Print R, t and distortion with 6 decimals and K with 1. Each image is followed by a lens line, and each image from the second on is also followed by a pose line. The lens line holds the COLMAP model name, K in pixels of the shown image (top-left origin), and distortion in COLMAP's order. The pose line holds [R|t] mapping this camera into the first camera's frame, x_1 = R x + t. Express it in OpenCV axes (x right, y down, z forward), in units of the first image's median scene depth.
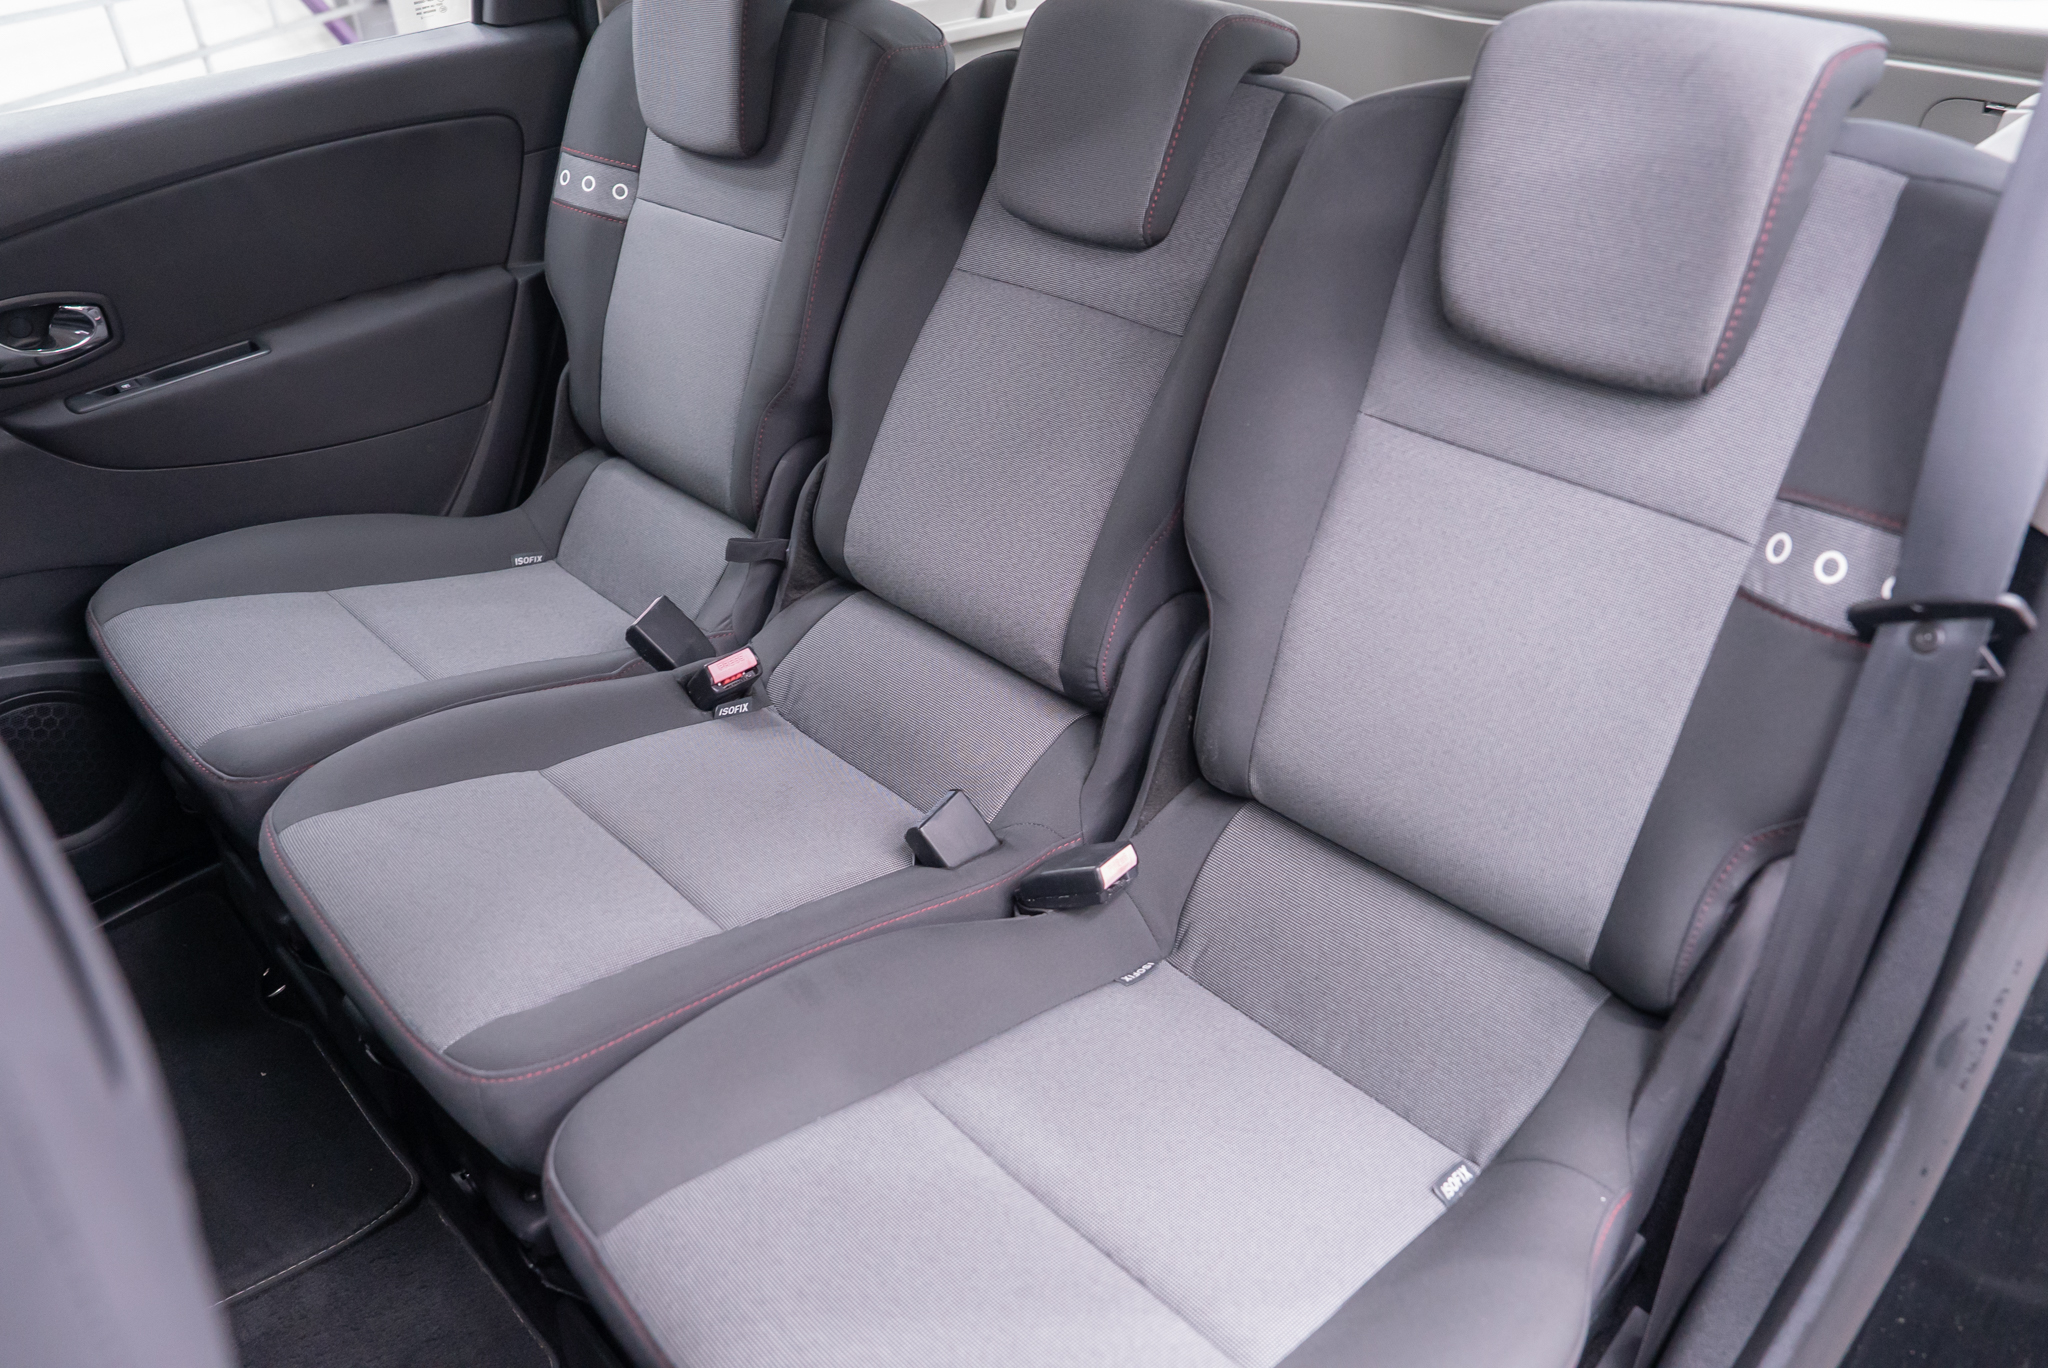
lens RADIAL K [[1453.8, 0, 1001.5], [0, 1453.8, 684.3], [0, 0, 1]] dist [-0.117585, 0.083458]
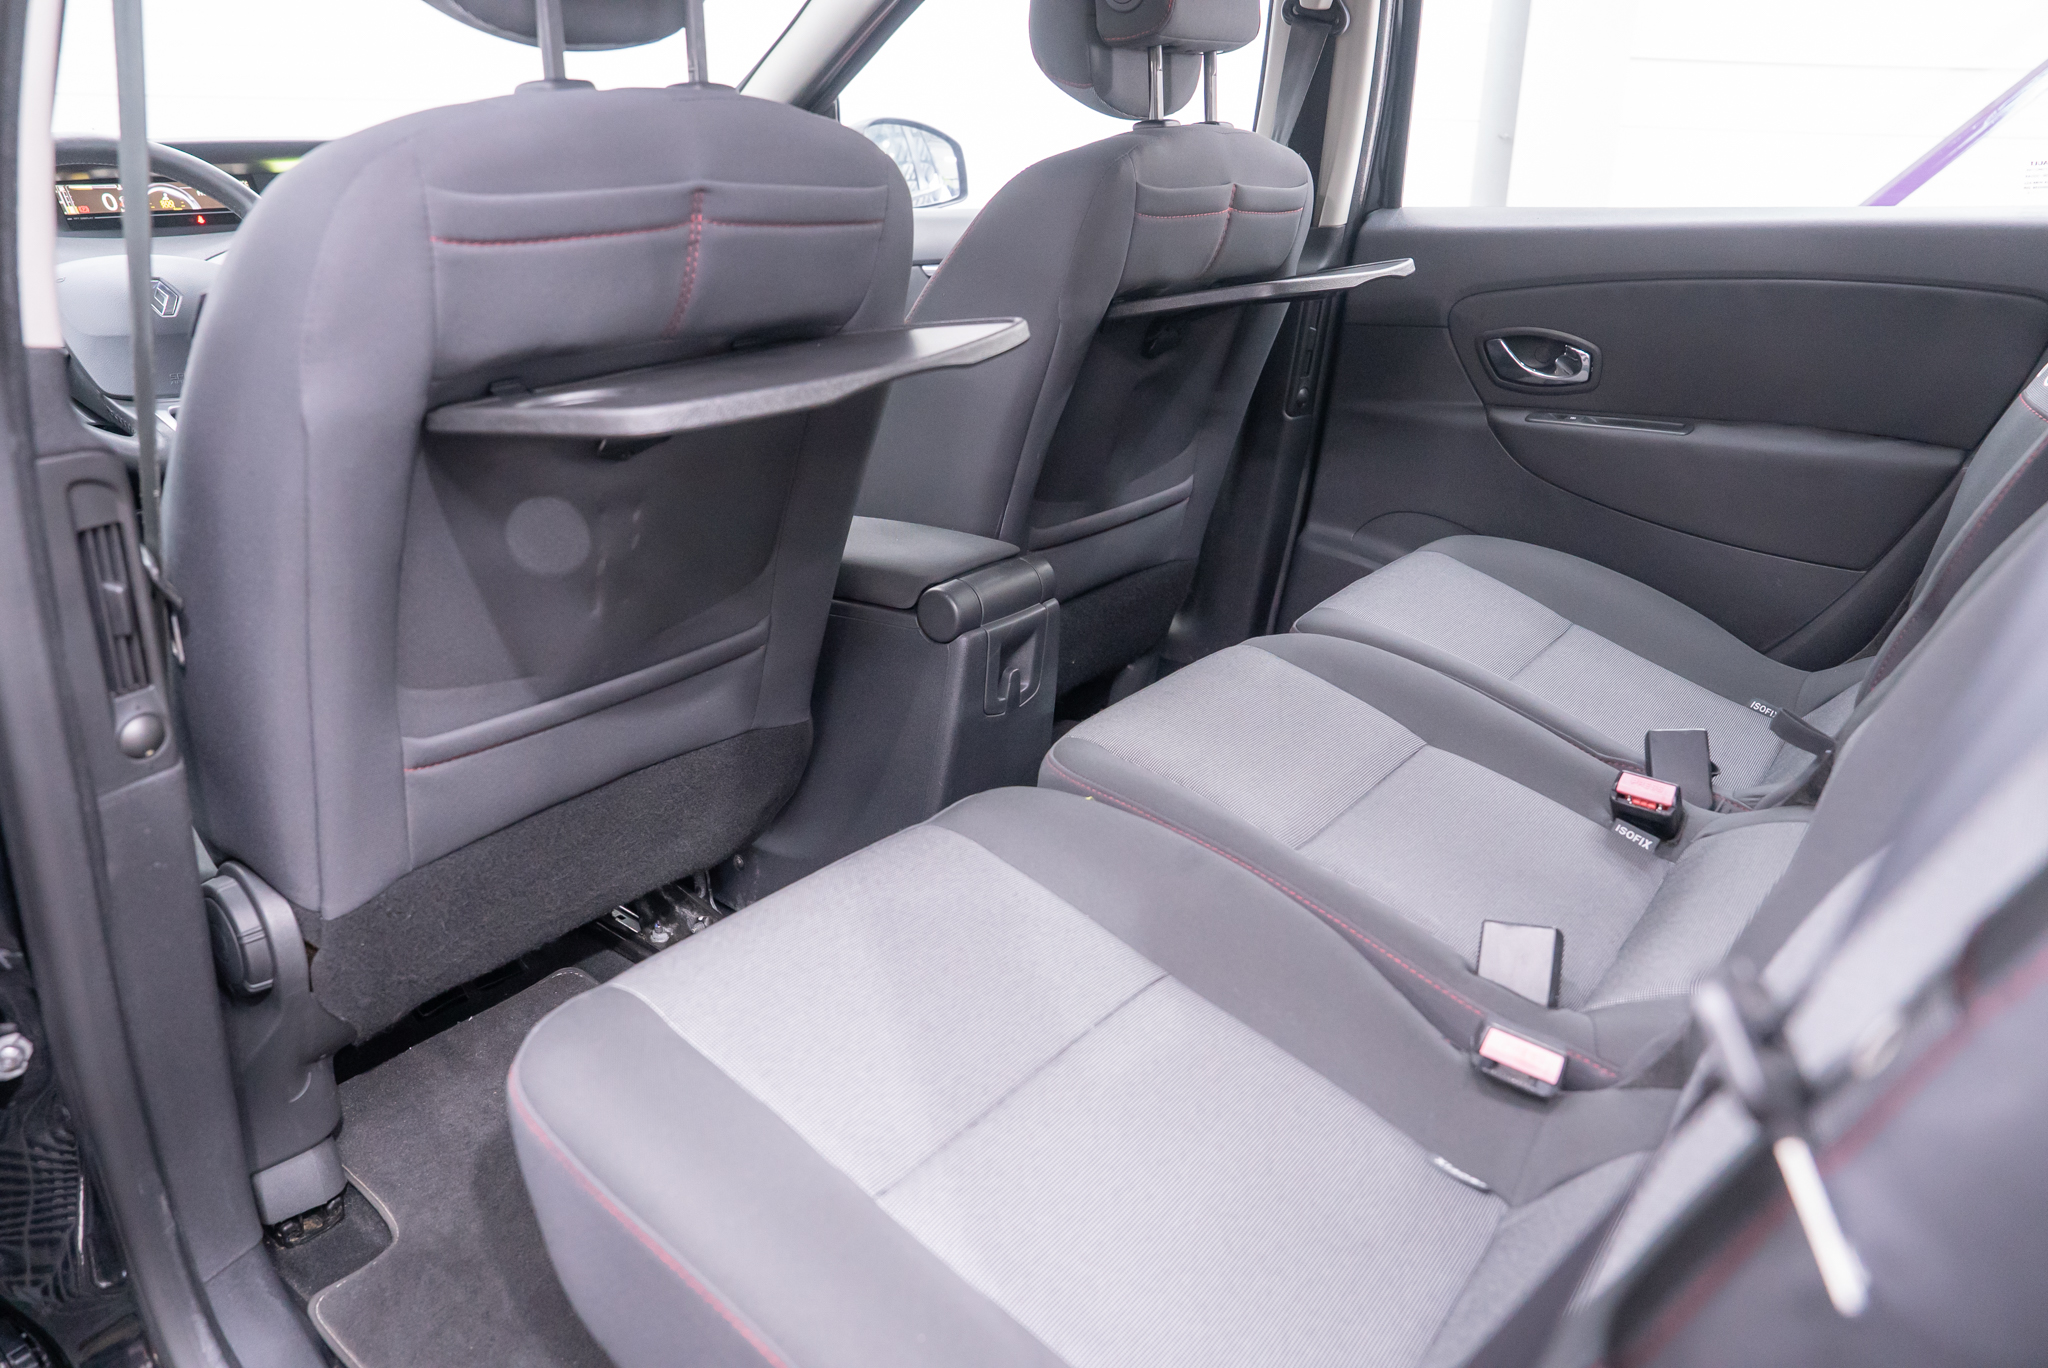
lens RADIAL K [[1453.8, 0, 1001.5], [0, 1453.8, 684.3], [0, 0, 1]] dist [-0.117585, 0.083458]
pose [[0.114710, 0.372210, -0.921033, 0.566530], [-0.555056, 0.792940, 0.251315, -0.063800], [0.823866, 0.482396, 0.297555, 0.333063]]
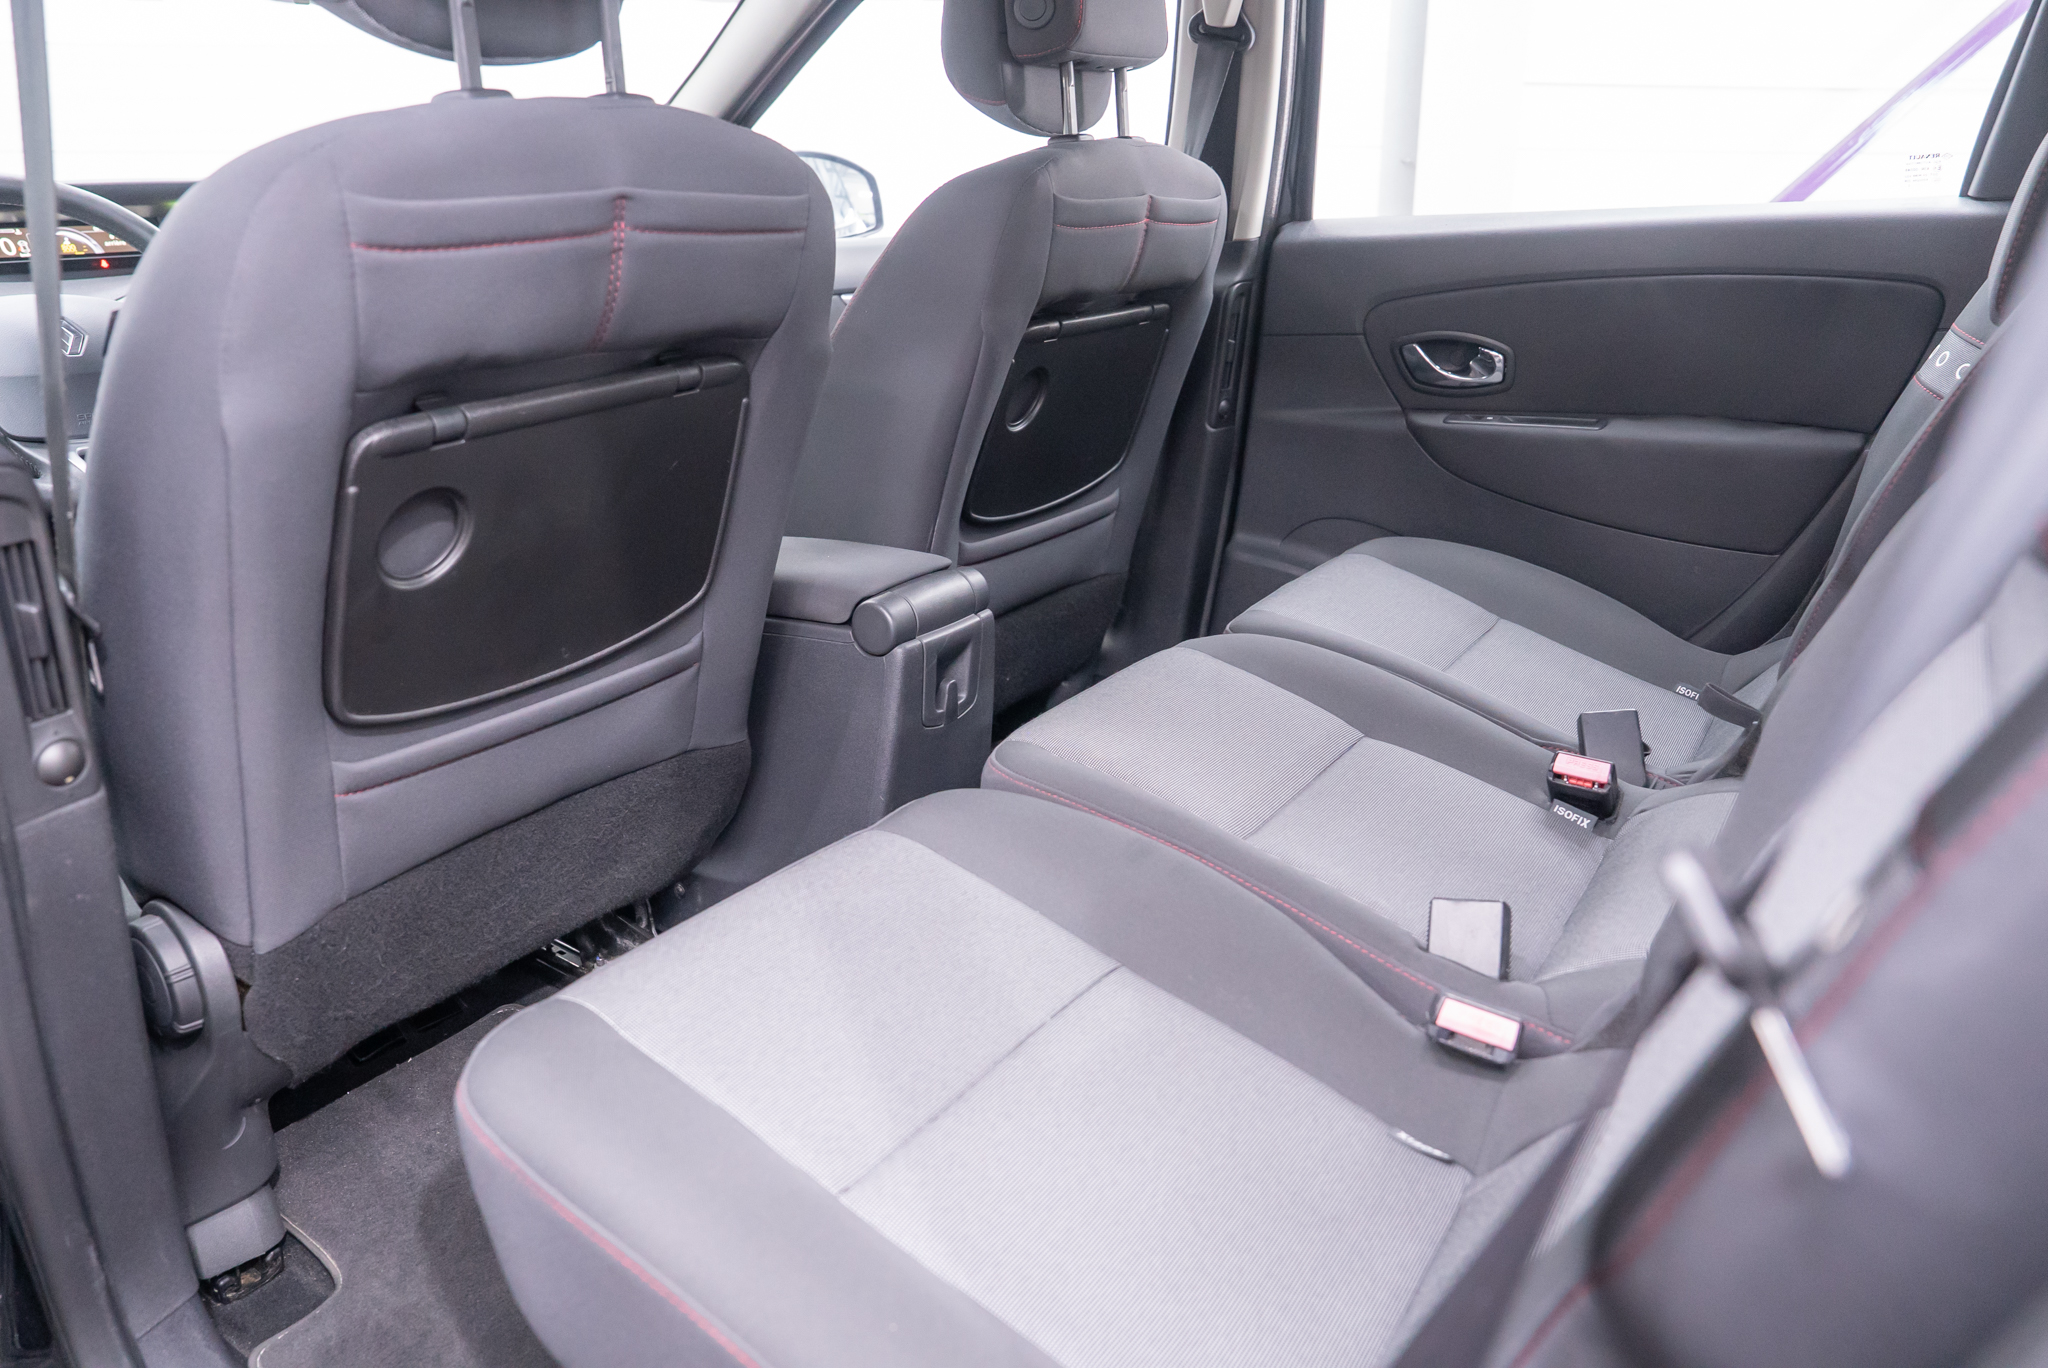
lens RADIAL K [[1453.8, 0, 1001.5], [0, 1453.8, 684.3], [0, 0, 1]] dist [-0.117585, 0.083458]
pose [[0.173869, 0.338769, -0.924665, 0.572416], [-0.533741, 0.821508, 0.200614, -0.041047], [0.827581, 0.458651, 0.323650, 0.340052]]
